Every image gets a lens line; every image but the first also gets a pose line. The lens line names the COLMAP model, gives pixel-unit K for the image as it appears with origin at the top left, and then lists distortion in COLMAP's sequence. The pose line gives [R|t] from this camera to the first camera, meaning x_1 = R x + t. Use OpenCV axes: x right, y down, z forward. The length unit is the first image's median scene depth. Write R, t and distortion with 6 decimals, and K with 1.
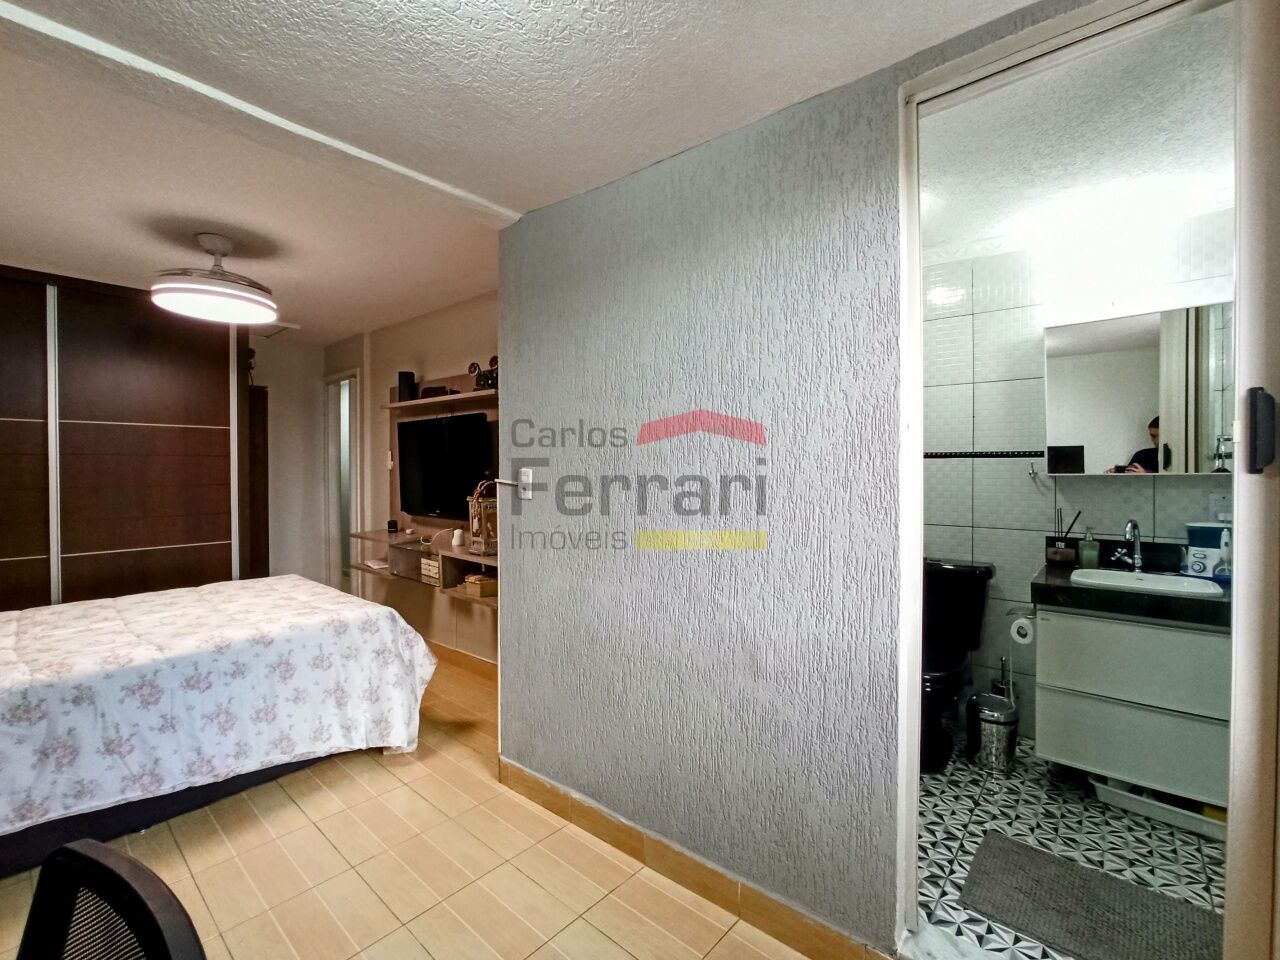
lens RADIAL K [[574.2, 0, 643.4], [0, 574.2, 475.5], [0, 0, 1]] dist [-0.032425, 0.013950]
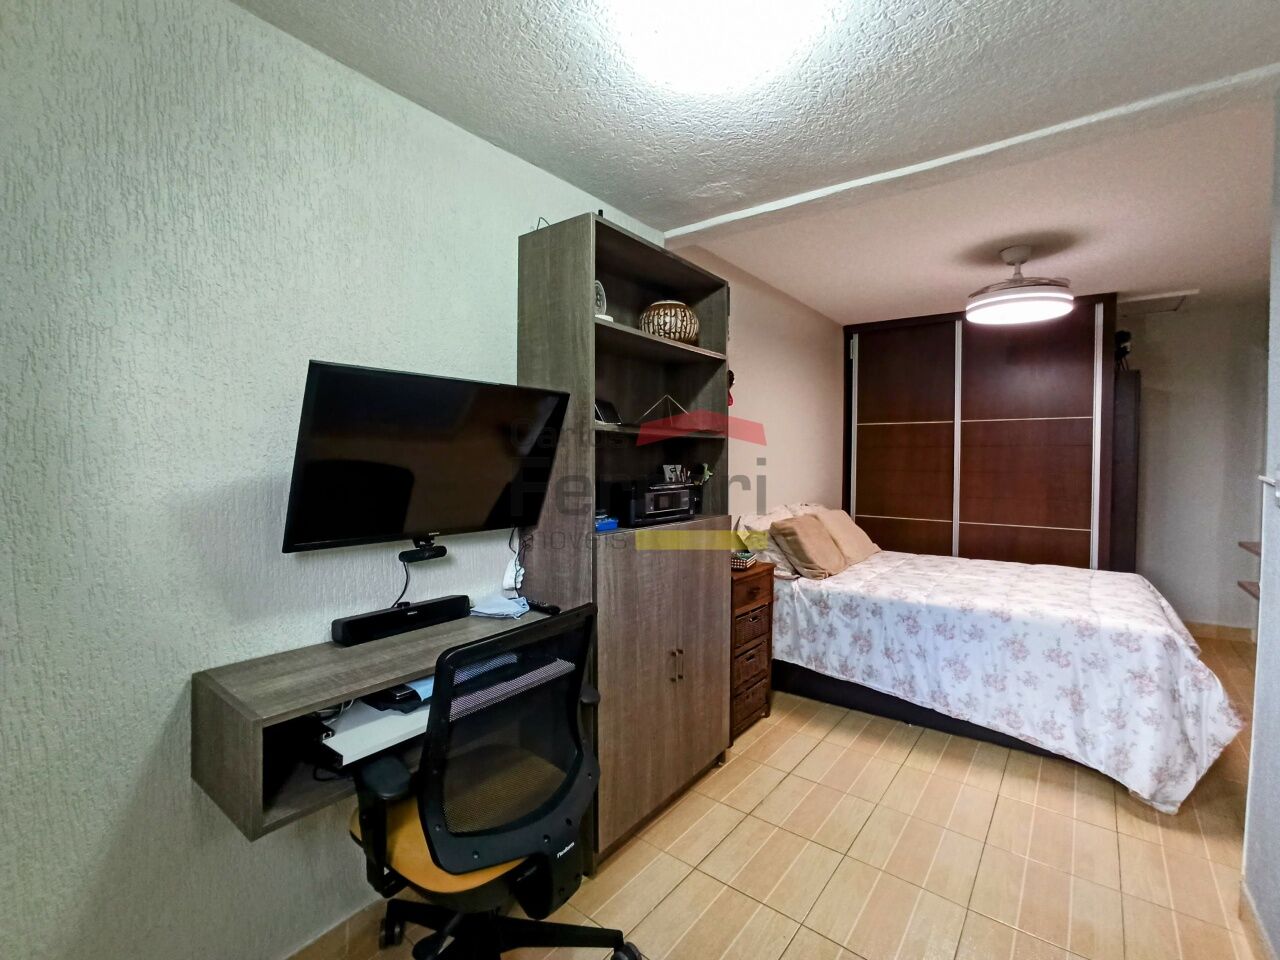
lens RADIAL K [[574.2, 0, 647.1], [0, 574.2, 478.0], [0, 0, 1]] dist [-0.032425, 0.013950]
pose [[0.051693, 0.039861, -0.997867, 0.339763], [-0.010792, 0.999167, 0.039354, -0.009051], [0.998605, 0.008735, 0.052080, 0.232319]]
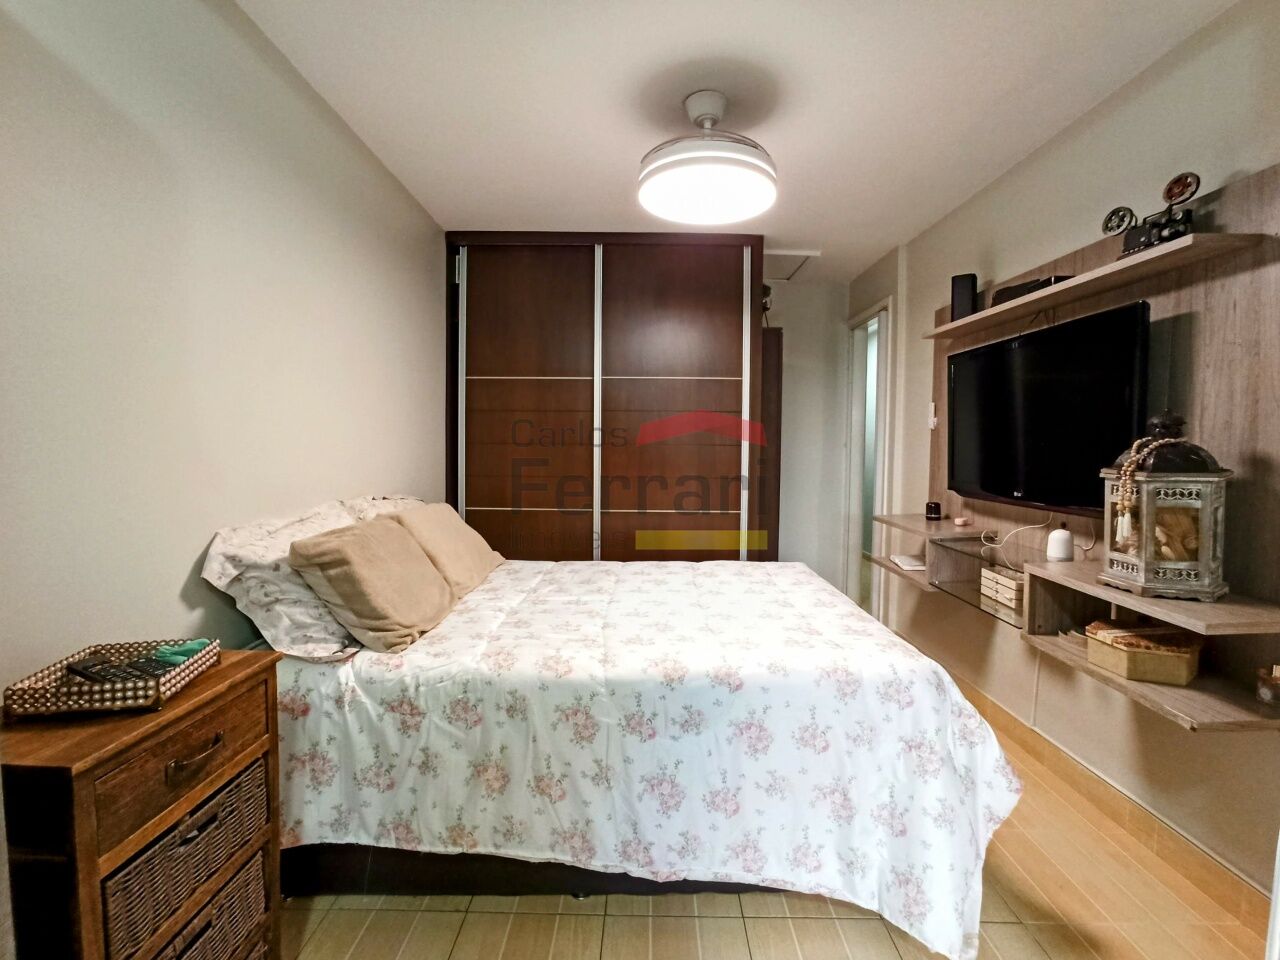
lens RADIAL K [[574.2, 0, 641.9], [0, 574.2, 477.7], [0, 0, 1]] dist [-0.032425, 0.013950]
pose [[0.649639, 0.051571, -0.758491, -0.241670], [-0.018618, 0.998477, 0.051943, 0.033278], [0.760014, -0.019622, 0.649610, 0.472988]]
